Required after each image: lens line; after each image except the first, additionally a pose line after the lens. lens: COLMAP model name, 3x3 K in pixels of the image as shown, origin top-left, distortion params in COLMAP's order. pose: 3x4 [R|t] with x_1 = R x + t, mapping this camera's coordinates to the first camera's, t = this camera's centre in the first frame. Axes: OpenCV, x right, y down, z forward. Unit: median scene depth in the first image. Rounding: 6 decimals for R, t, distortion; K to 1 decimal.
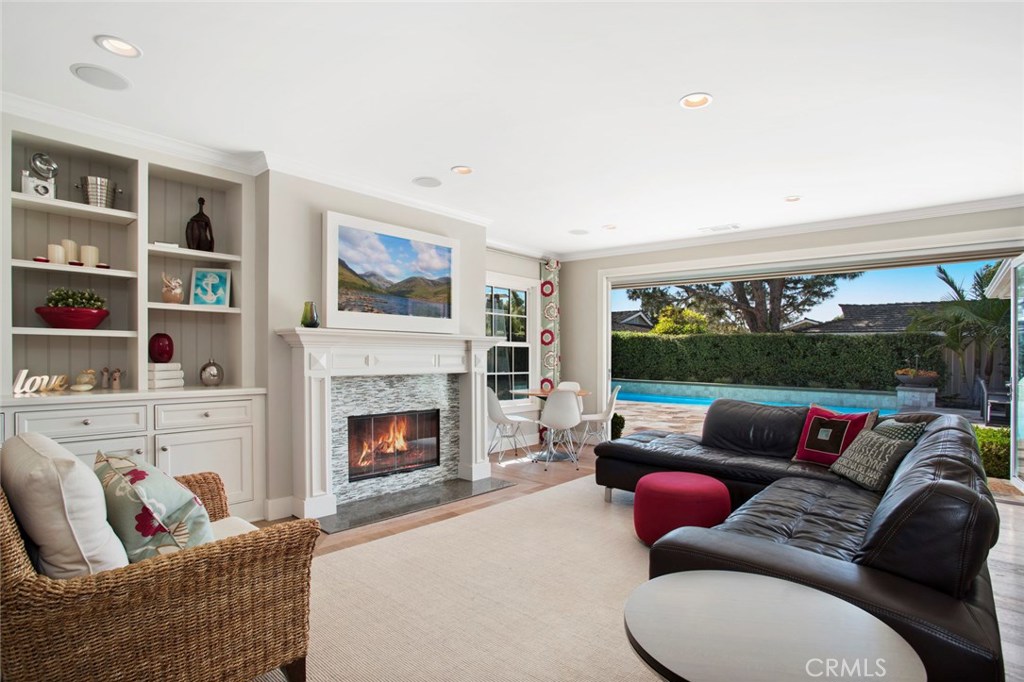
lens RADIAL K [[514.3, 0, 502.7], [0, 514.3, 347.2], [0, 0, 1]] dist [-0.075610, 0.034322]
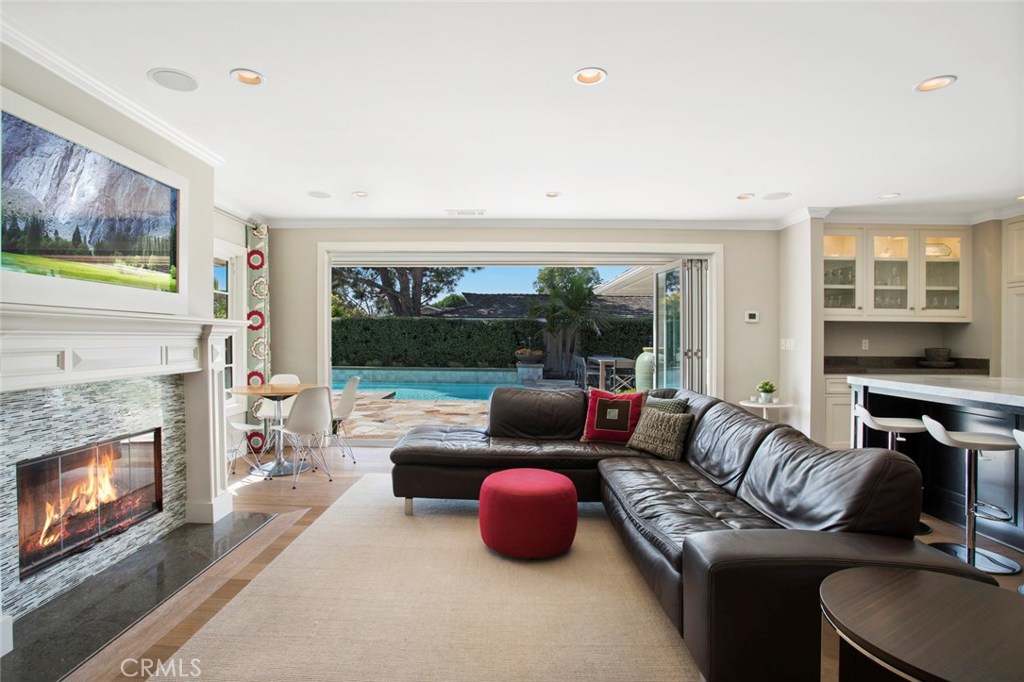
lens RADIAL K [[520.9, 0, 489.8], [0, 520.9, 337.3], [0, 0, 1]] dist [-0.083444, 0.034750]
pose [[0.762468, -0.005784, 0.647000, -0.243623], [-0.004287, 0.999893, 0.013991, -0.008656], [-0.647012, -0.013442, 0.762362, 0.246871]]
